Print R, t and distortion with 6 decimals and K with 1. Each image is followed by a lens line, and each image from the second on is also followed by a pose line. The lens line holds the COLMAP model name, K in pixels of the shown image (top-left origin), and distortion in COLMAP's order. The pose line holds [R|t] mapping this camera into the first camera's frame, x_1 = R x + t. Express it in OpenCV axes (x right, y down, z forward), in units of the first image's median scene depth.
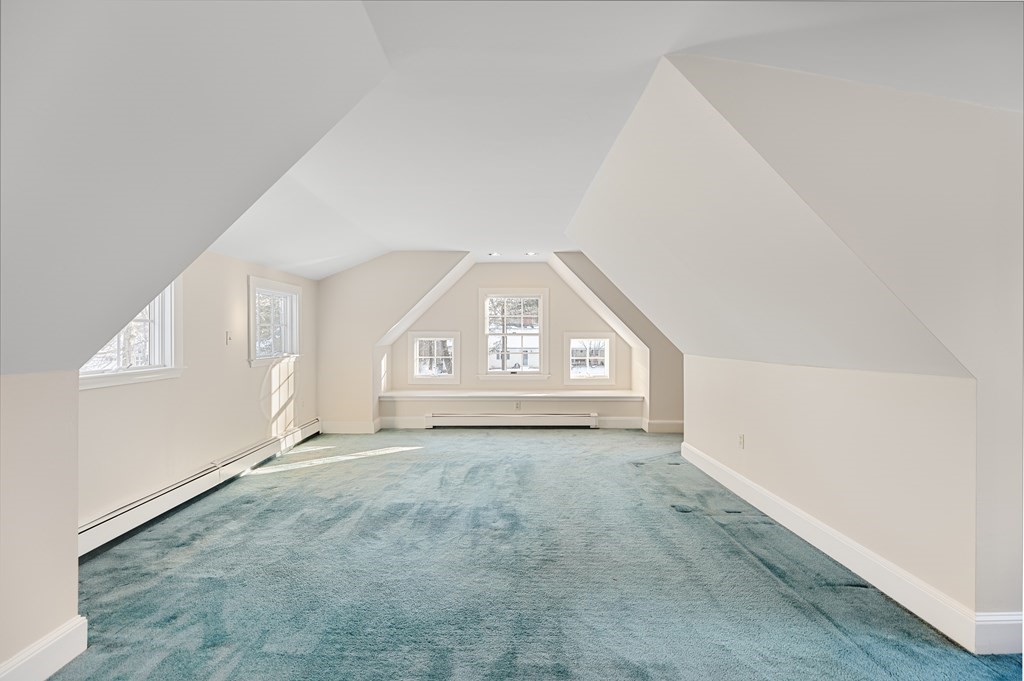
lens RADIAL K [[454.1, 0, 515.9], [0, 454.1, 333.0], [0, 0, 1]] dist [0.002972, 0.000273]
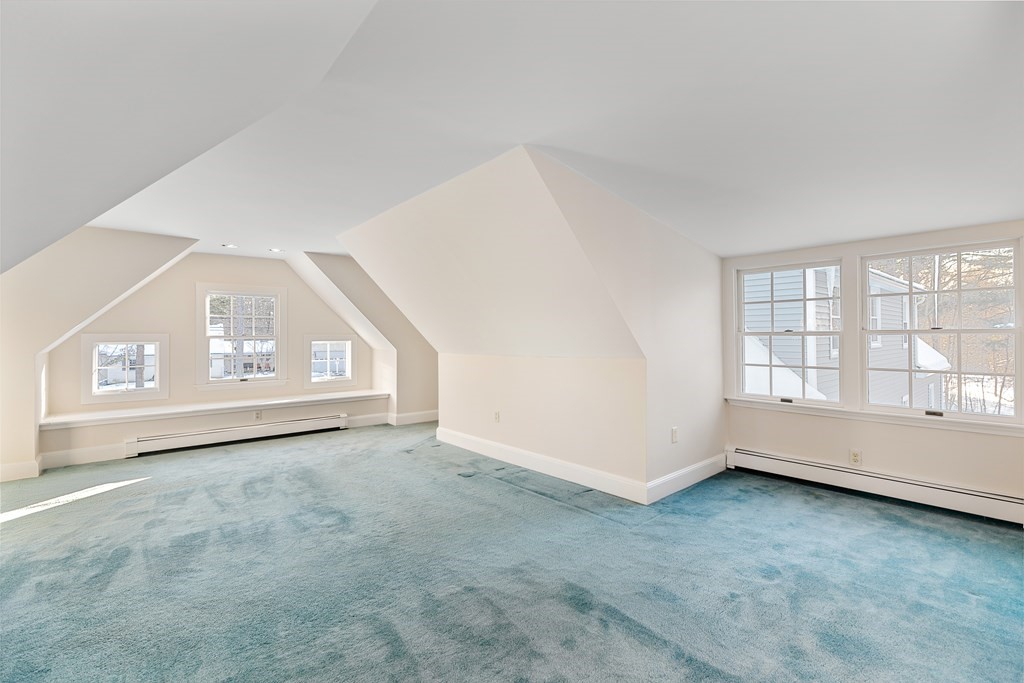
lens RADIAL K [[454.1, 0, 515.9], [0, 454.1, 334.0], [0, 0, 1]] dist [0.002972, 0.000273]
pose [[0.770644, -0.000942, 0.637265, -0.315609], [0.002808, 0.999994, -0.001917, 0.000721], [-0.637260, 0.003267, 0.770642, -0.052658]]
